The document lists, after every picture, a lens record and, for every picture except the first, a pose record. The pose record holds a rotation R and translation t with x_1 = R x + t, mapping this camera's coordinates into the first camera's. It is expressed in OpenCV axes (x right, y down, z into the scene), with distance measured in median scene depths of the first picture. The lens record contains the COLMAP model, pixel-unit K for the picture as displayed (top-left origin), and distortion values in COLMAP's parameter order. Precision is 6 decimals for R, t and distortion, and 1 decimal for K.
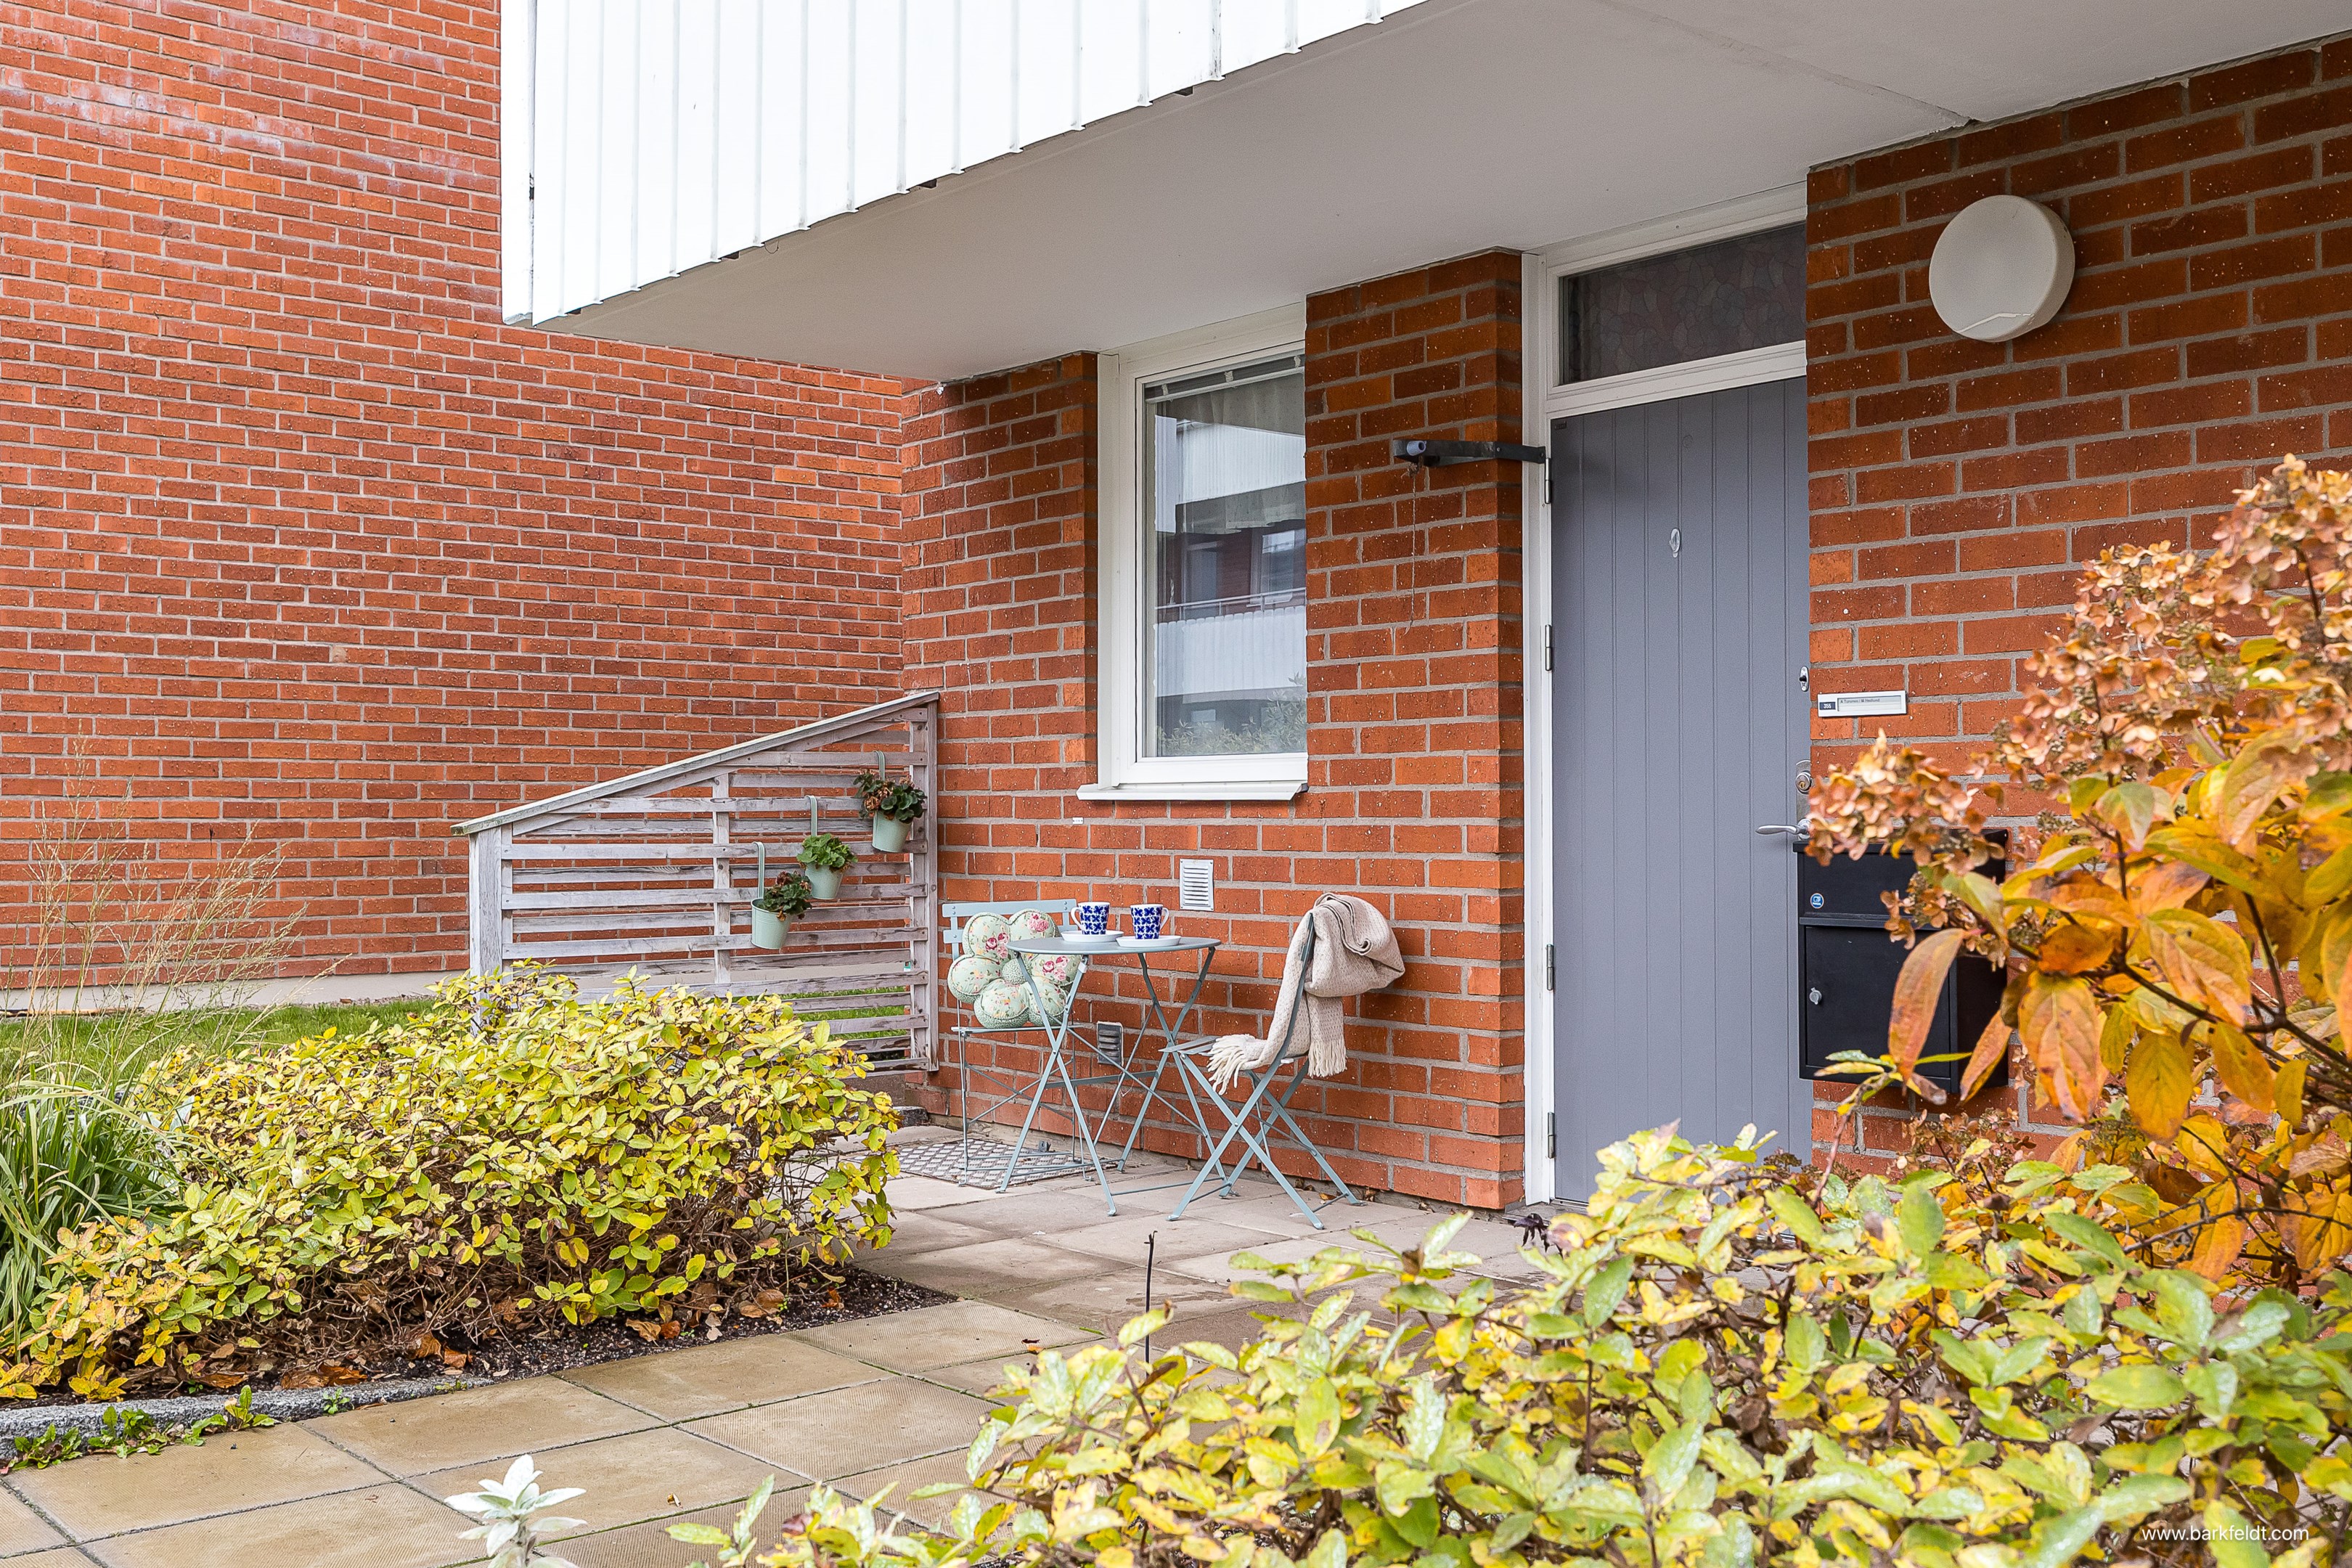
lens RADIAL K [[2300.2, 0, 1177.6], [0, 2300.2, 783.7], [0, 0, 1]] dist [0.013493, 0.000000]
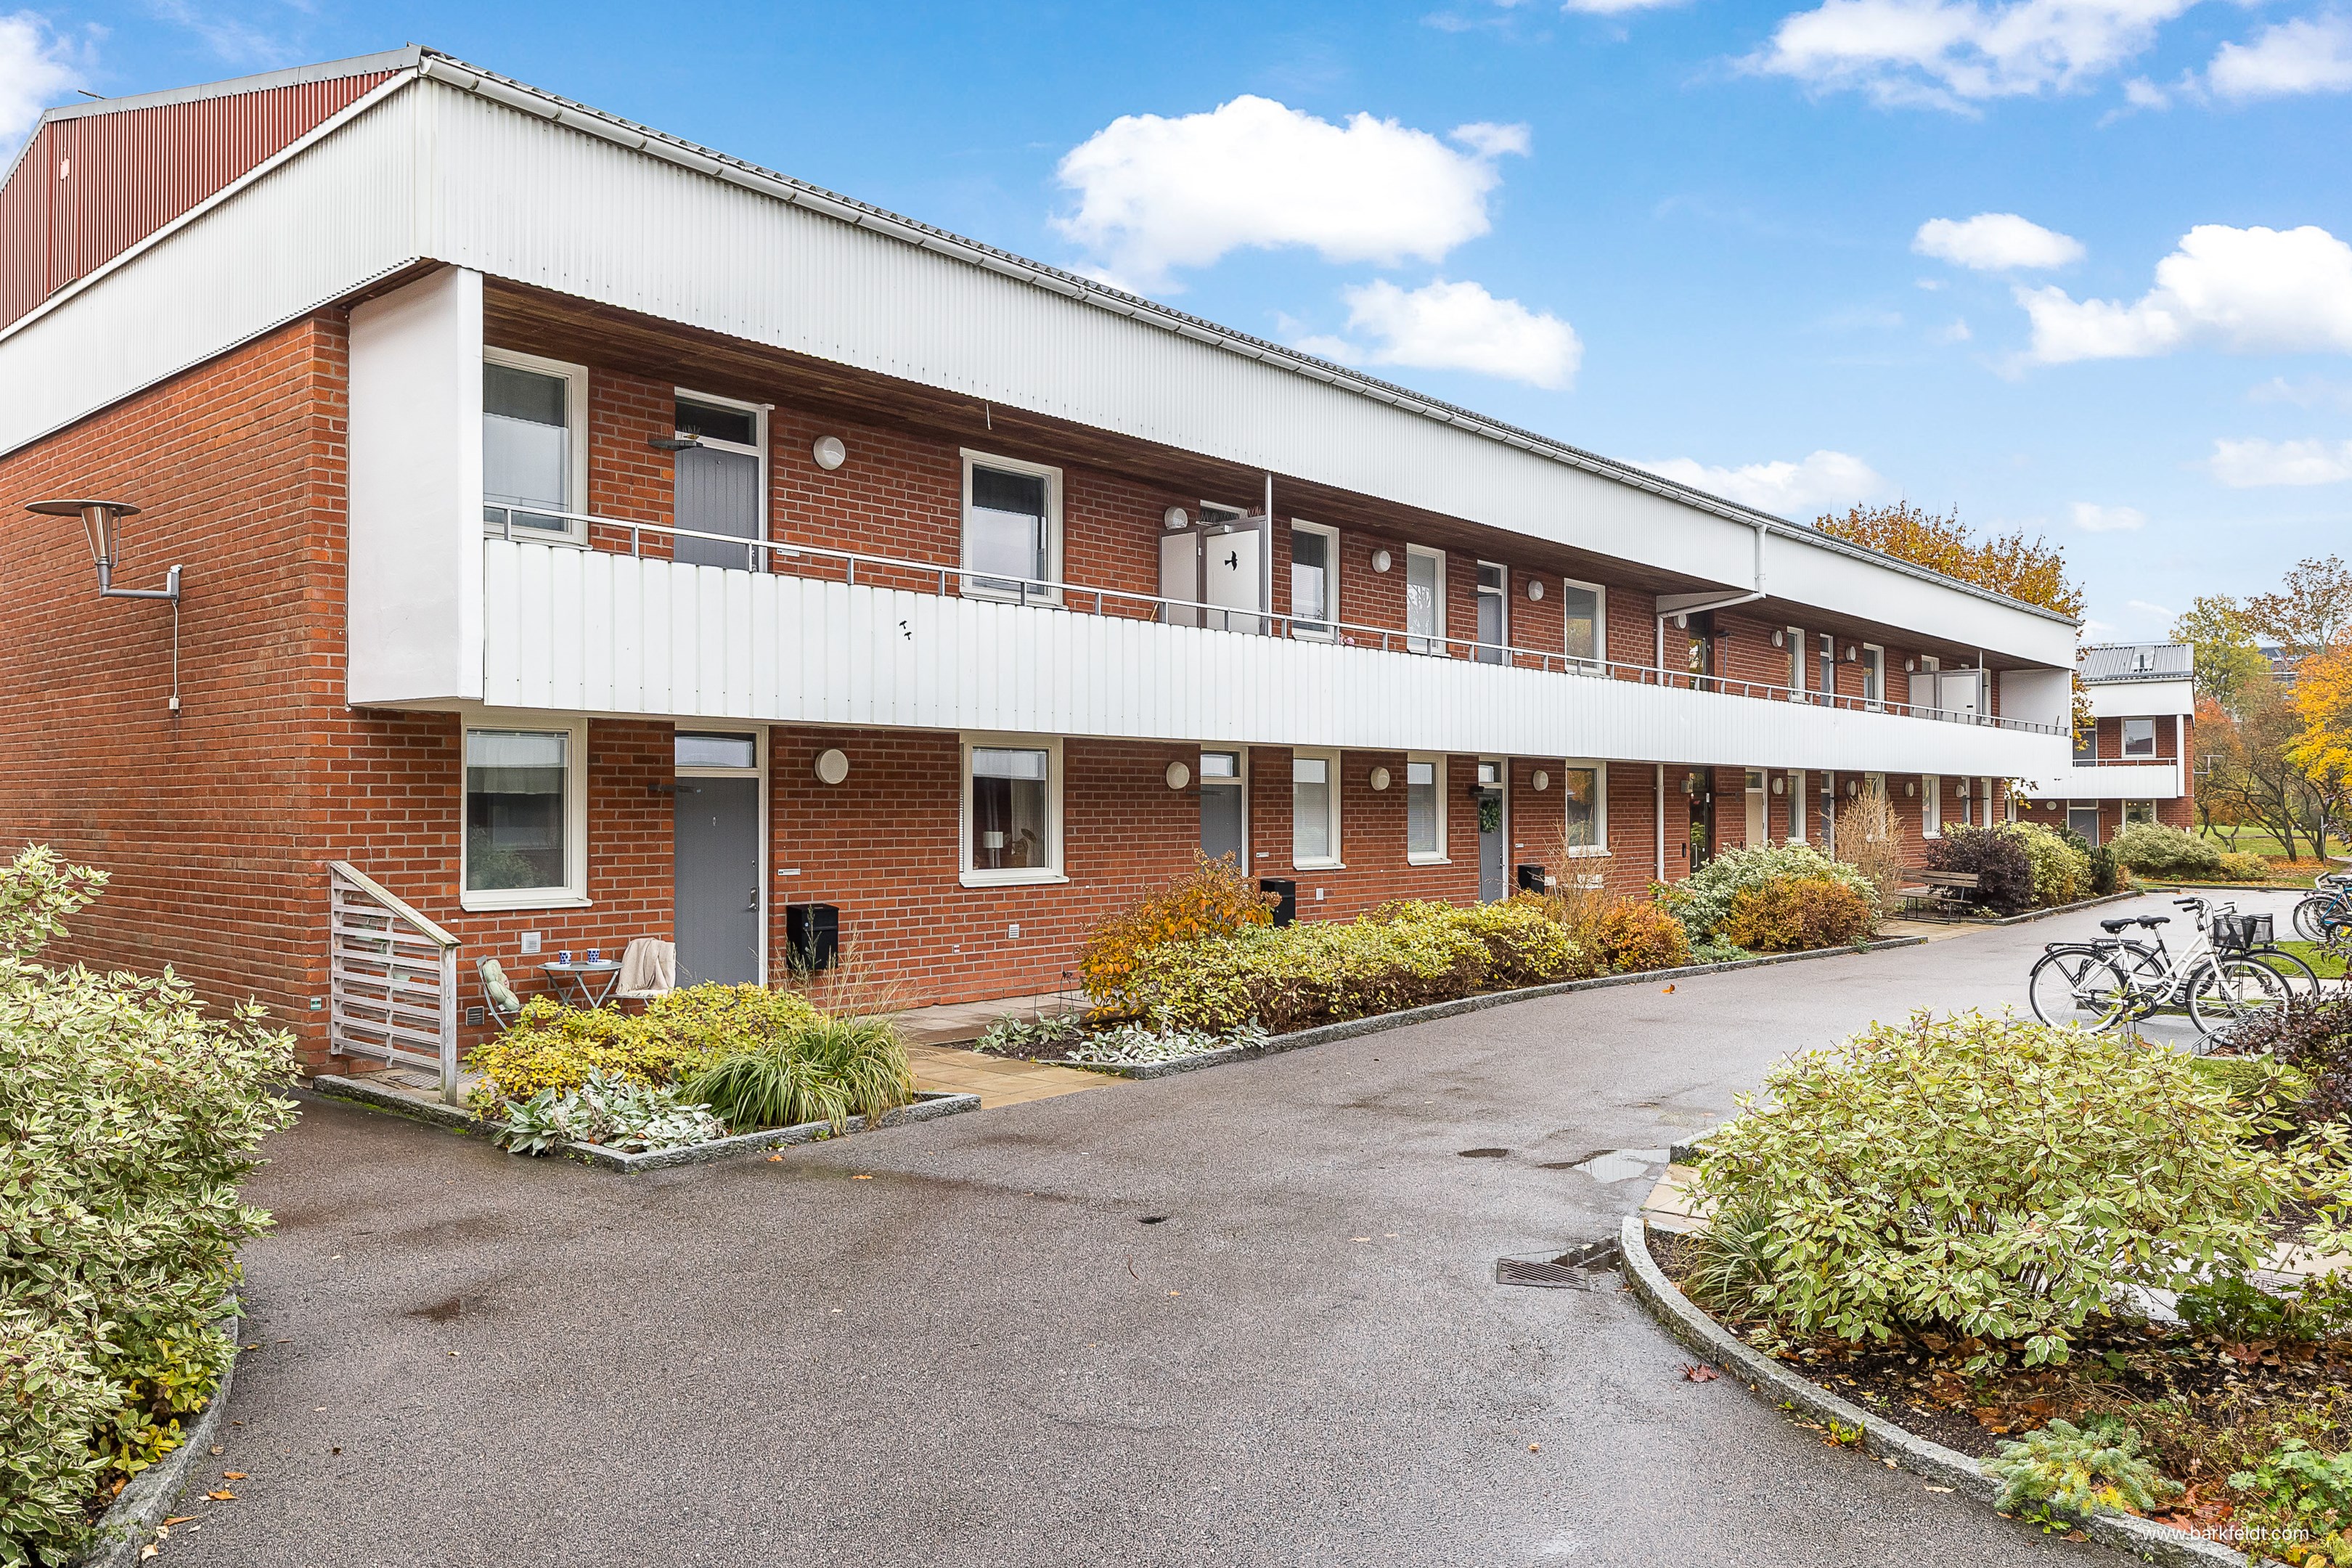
lens RADIAL K [[1709.4, 0, 1186.5], [0, 1709.4, 791.6], [0, 0, 1]] dist [0.004442, 0.000439]
pose [[-0.137530, 0.009971, 0.990447, -2.077654], [-0.012513, 0.999852, -0.011803, -0.114577], [-0.990419, -0.014017, -0.137385, 0.604269]]
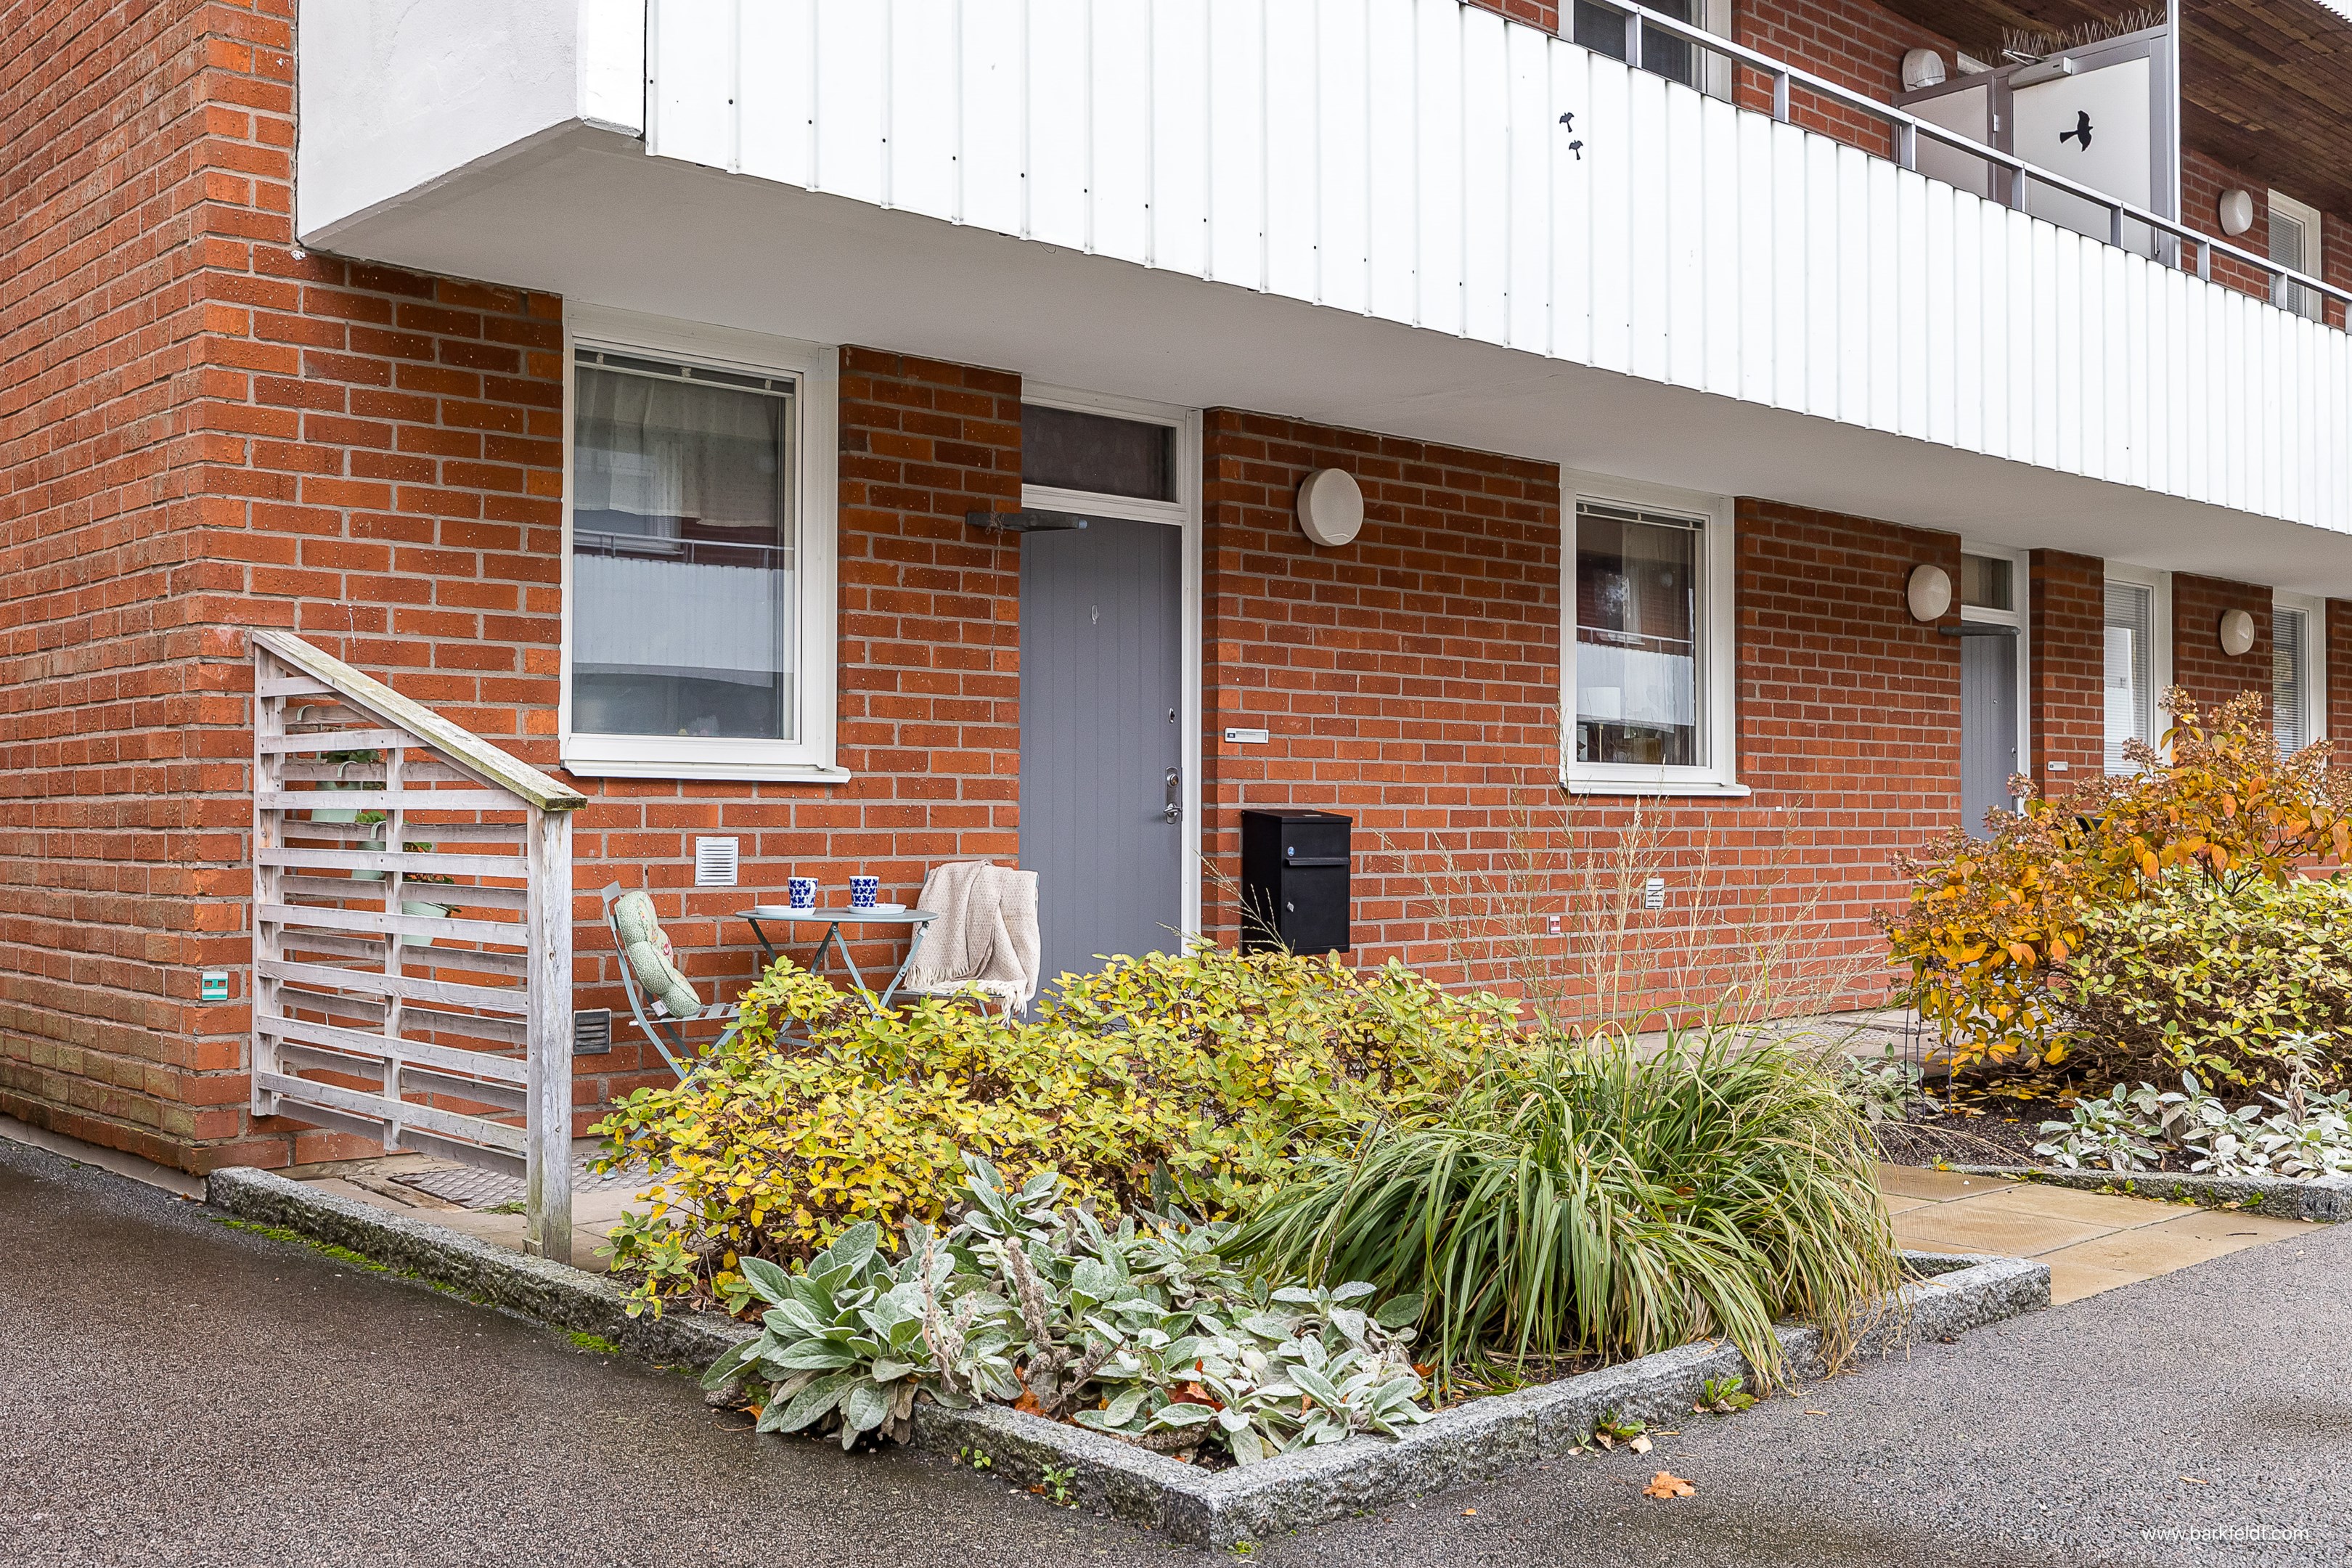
lens RADIAL K [[2300.2, 0, 1173.9], [0, 2300.2, 782.0], [0, 0, 1]] dist [0.013493, 0.000000]
pose [[-0.025025, 0.021069, 0.999465, -1.127543], [-0.015304, 0.999653, -0.021456, 0.029574], [-0.999570, -0.015833, -0.024694, 0.890065]]
